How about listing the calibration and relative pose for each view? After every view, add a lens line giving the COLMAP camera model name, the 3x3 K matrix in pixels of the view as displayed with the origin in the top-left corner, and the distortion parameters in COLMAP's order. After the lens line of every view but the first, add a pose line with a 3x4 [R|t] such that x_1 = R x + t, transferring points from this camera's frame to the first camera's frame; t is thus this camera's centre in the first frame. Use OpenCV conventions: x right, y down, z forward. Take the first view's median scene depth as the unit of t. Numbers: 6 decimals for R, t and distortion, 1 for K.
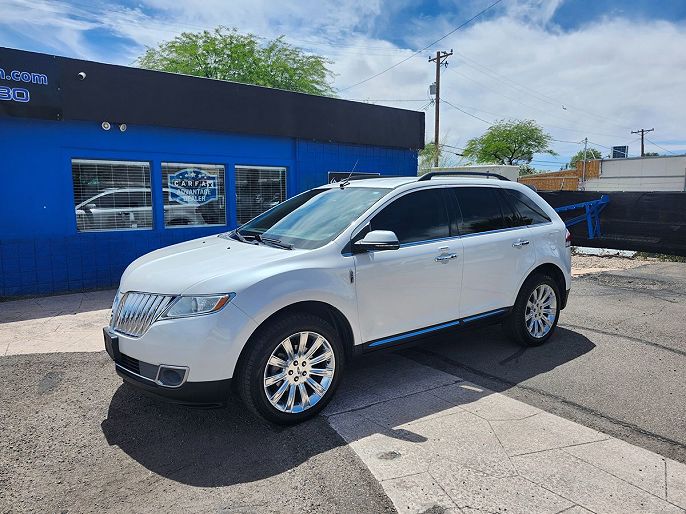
lens RADIAL K [[471.2, 0, 343.0], [0, 471.2, 257.0], [0, 0, 1]] dist [0.052289, -0.084768]
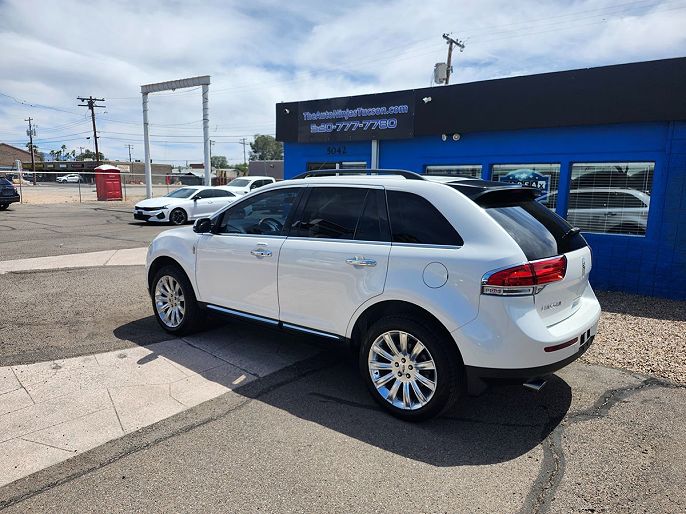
lens RADIAL K [[471.2, 0, 343.0], [0, 471.2, 257.0], [0, 0, 1]] dist [0.052289, -0.084768]
pose [[0.256297, 0.140261, -0.956367, 0.813748], [-0.148535, 0.983379, 0.104417, -0.079824], [0.955117, 0.115292, 0.272871, 0.579853]]
